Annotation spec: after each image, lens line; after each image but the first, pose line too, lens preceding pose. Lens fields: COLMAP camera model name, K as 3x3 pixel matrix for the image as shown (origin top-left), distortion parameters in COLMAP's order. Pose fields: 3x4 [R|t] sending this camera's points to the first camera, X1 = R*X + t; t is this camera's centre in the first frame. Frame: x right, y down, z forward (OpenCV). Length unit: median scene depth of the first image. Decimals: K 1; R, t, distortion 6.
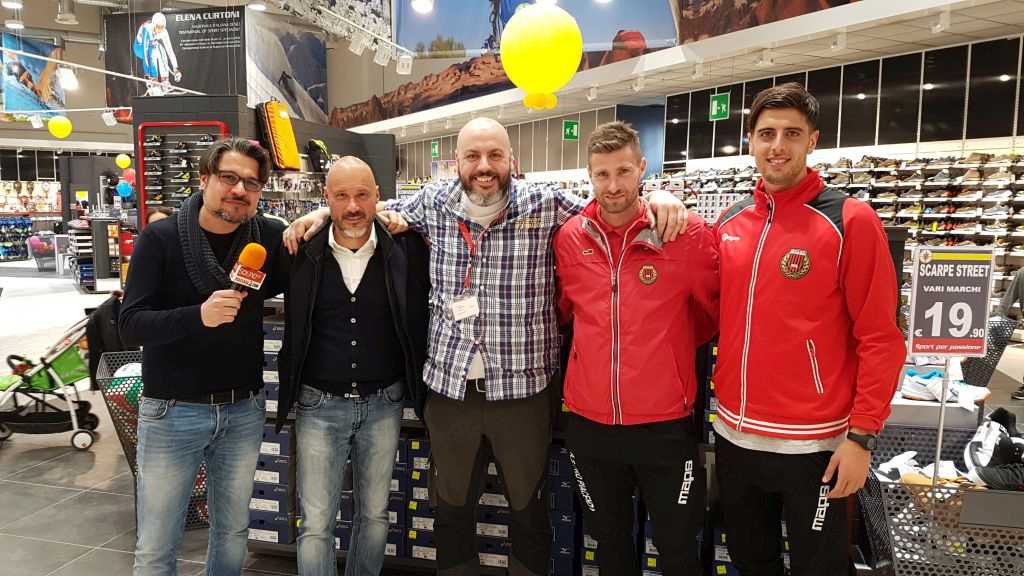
lens RADIAL K [[786.3, 0, 492.9], [0, 786.3, 300.5], [0, 0, 1]] dist [0.142315, -0.233410]
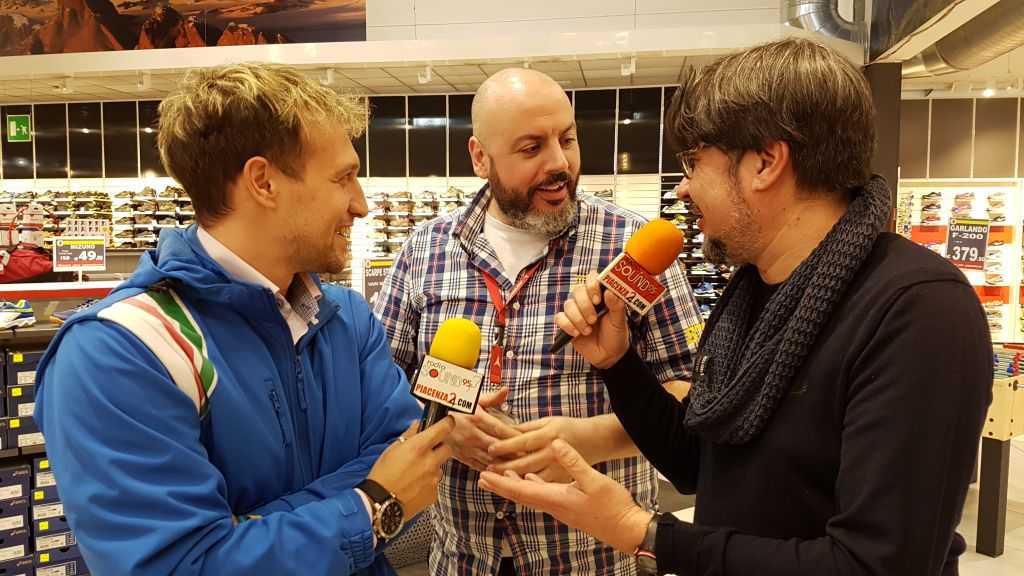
lens RADIAL K [[796.6, 0, 510.6], [0, 796.6, 302.1], [0, 0, 1]] dist [0.165889, -0.333828]
pose [[0.629945, -0.065532, 0.773870, -0.095701], [0.088688, 0.995985, 0.012147, 0.005134], [-0.771559, 0.060981, 0.633228, -0.049062]]
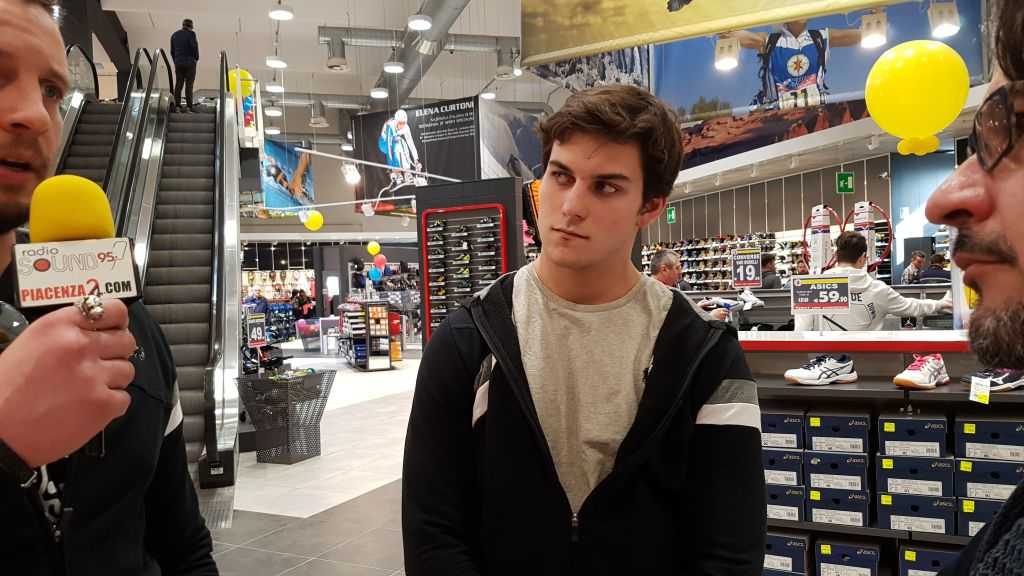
lens RADIAL K [[781.8, 0, 493.6], [0, 781.8, 307.3], [0, 0, 1]] dist [0.245026, -0.477783]
pose [[0.971894, -0.038466, -0.232254, -0.096473], [0.019889, 0.996450, -0.081805, -0.005470], [0.234576, 0.074886, 0.969209, 0.020783]]
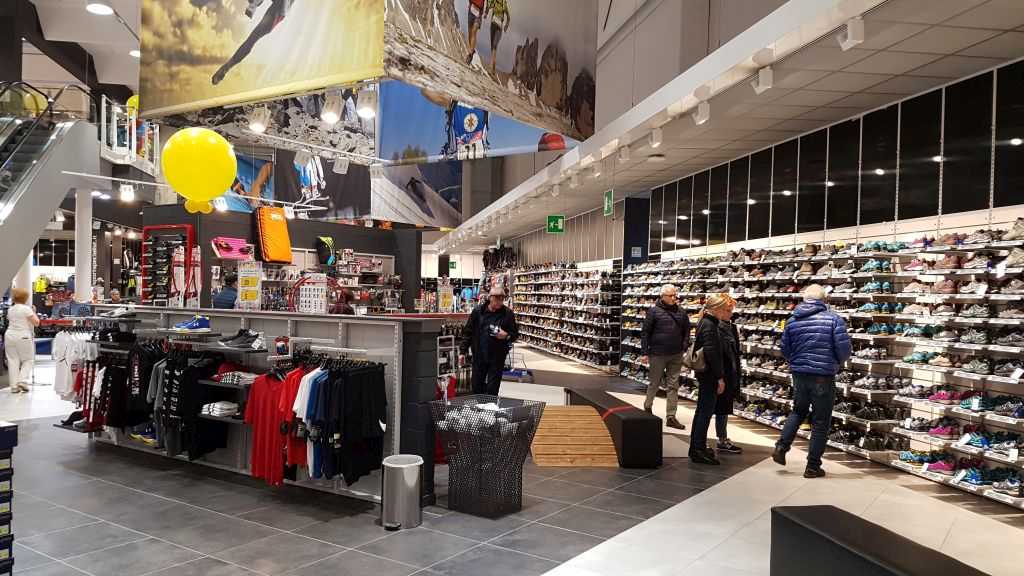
lens RADIAL K [[781.8, 0, 493.6], [0, 781.8, 307.3], [0, 0, 1]] dist [0.245026, -0.477783]
pose [[0.937760, 0.017415, -0.346848, 0.435847], [-0.052614, 0.994338, -0.092323, -0.007084], [0.343276, 0.104826, 0.933366, 0.020805]]
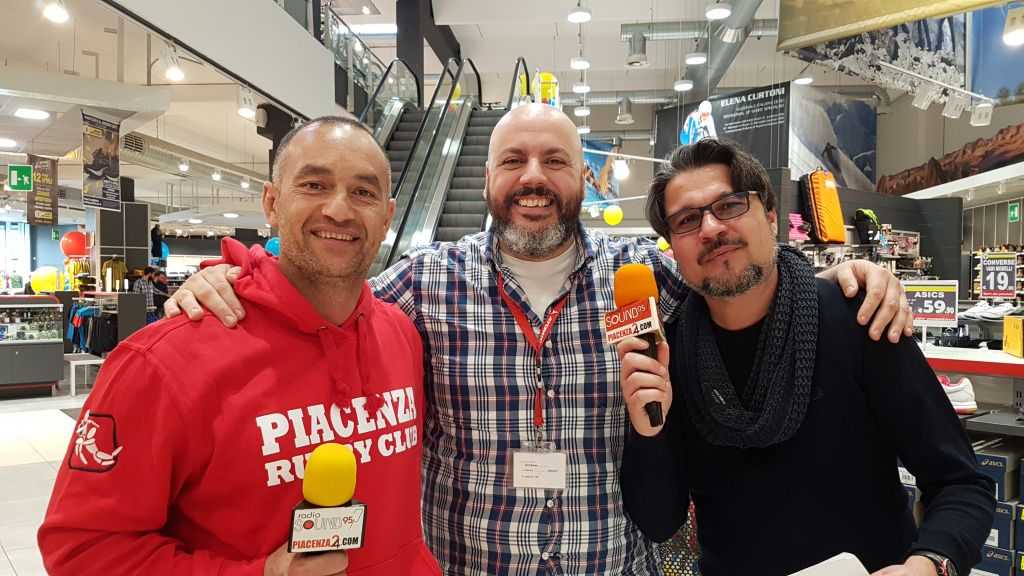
lens RADIAL K [[794.4, 0, 506.0], [0, 794.4, 306.9], [0, 0, 1]] dist [0.115685, -0.206226]
pose [[0.812161, 0.014665, -0.583249, -0.020245], [-0.066338, 0.995522, -0.067343, -0.004568], [0.579650, 0.093385, 0.809497, 0.041897]]
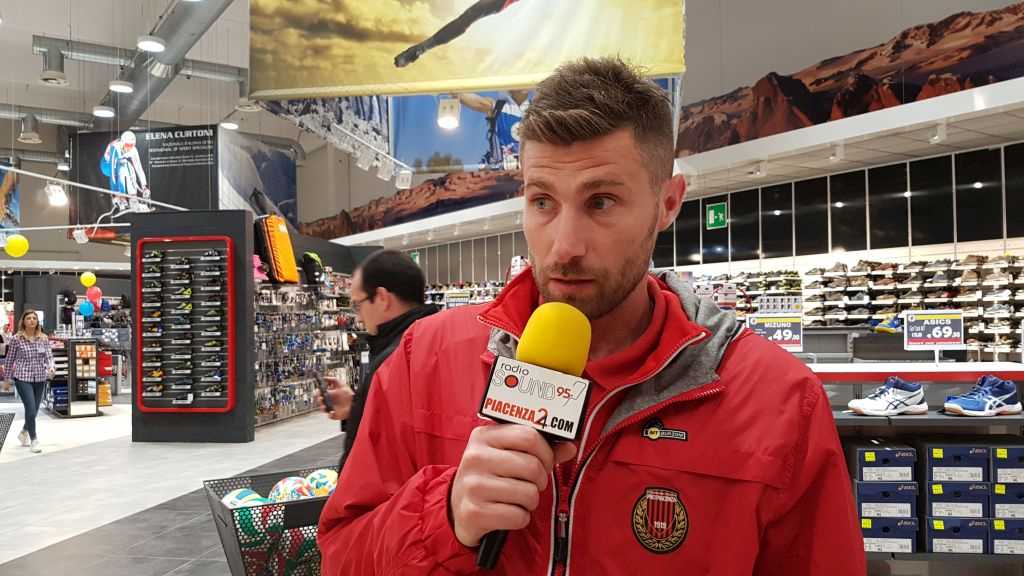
lens RADIAL K [[785.0, 0, 498.9], [0, 785.0, 305.6], [0, 0, 1]] dist [0.219643, -0.433476]
pose [[0.996731, -0.020689, 0.078102, -0.071108], [0.030772, 0.991012, -0.130189, -0.000851], [-0.074706, 0.132166, 0.988408, 0.012544]]
